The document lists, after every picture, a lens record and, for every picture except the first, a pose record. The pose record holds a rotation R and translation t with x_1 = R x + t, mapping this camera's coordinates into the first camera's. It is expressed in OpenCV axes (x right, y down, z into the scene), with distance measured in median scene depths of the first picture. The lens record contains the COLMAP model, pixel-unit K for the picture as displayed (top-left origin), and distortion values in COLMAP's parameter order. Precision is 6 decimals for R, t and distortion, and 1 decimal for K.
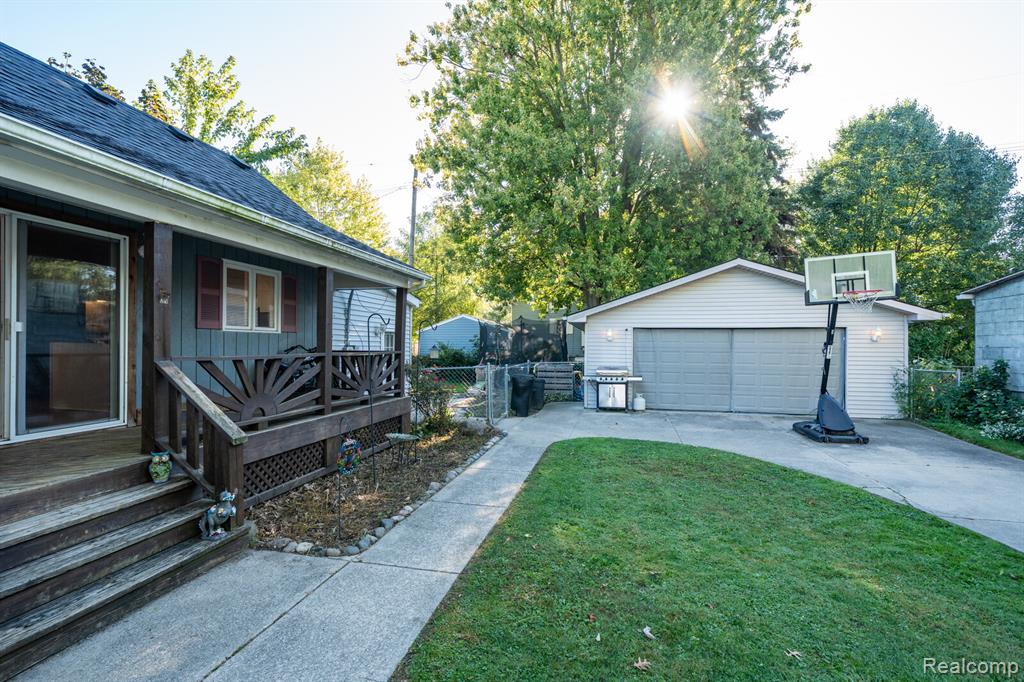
lens RADIAL K [[446.4, 0, 512.1], [0, 446.4, 344.9], [0, 0, 1]] dist [-0.000051, -0.000001]
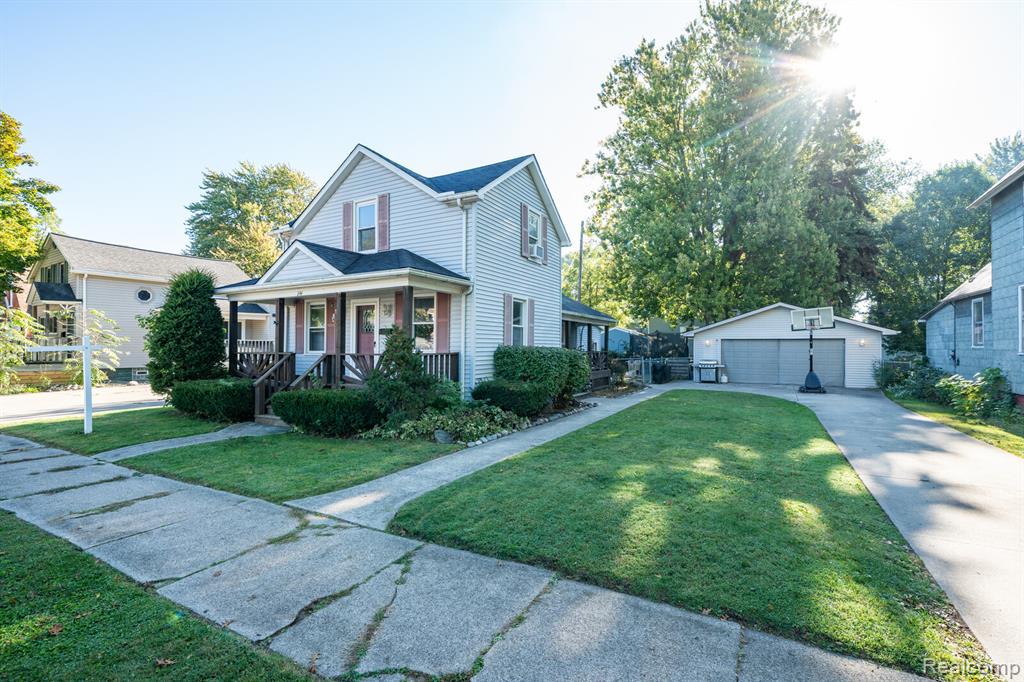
lens RADIAL K [[471.0, 0, 491.8], [0, 471.0, 343.0], [0, 0, 1]] dist [0.016950, -0.005650]
pose [[0.951241, -0.006878, -0.308372, -0.024778], [0.005752, 0.999973, -0.004561, -0.013833], [0.308395, 0.002565, 0.951255, -0.891112]]
